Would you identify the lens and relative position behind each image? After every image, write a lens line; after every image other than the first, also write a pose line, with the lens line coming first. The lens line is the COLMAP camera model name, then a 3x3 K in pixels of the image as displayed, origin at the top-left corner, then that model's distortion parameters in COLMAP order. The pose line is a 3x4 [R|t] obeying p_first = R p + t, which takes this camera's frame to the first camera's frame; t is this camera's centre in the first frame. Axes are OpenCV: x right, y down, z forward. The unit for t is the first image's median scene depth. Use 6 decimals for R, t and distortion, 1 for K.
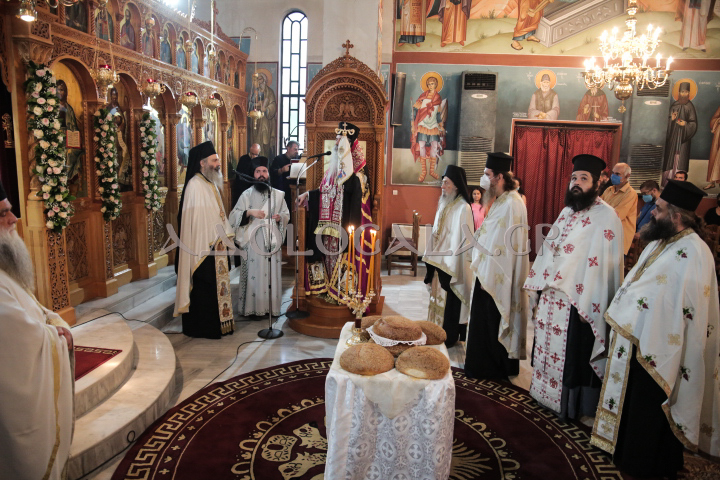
lens RADIAL K [[491.3, 0, 360.0], [0, 491.3, 240.0], [0, 0, 1]] dist [0.002696, 0.001287]
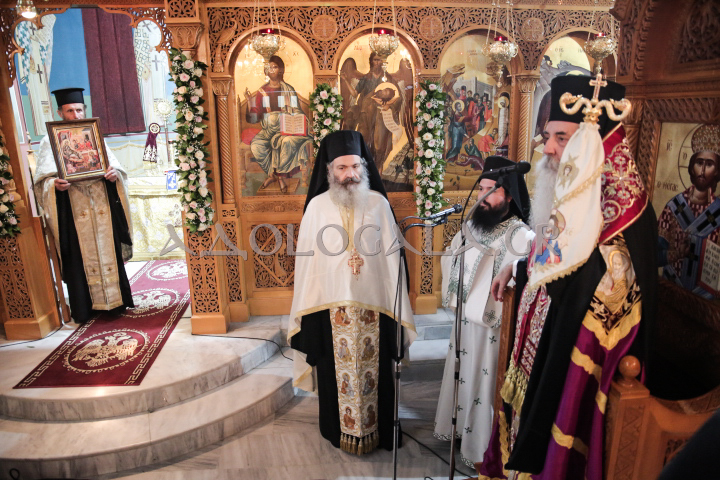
lens RADIAL K [[493.4, 0, 360.0], [0, 493.4, 240.0], [0, 0, 1]] dist [-0.131978, 0.095044]
pose [[0.172380, 0.251048, -0.952502, 0.221769], [-0.154109, 0.961943, 0.225647, -0.188642], [0.972901, 0.107892, 0.204508, 0.821171]]
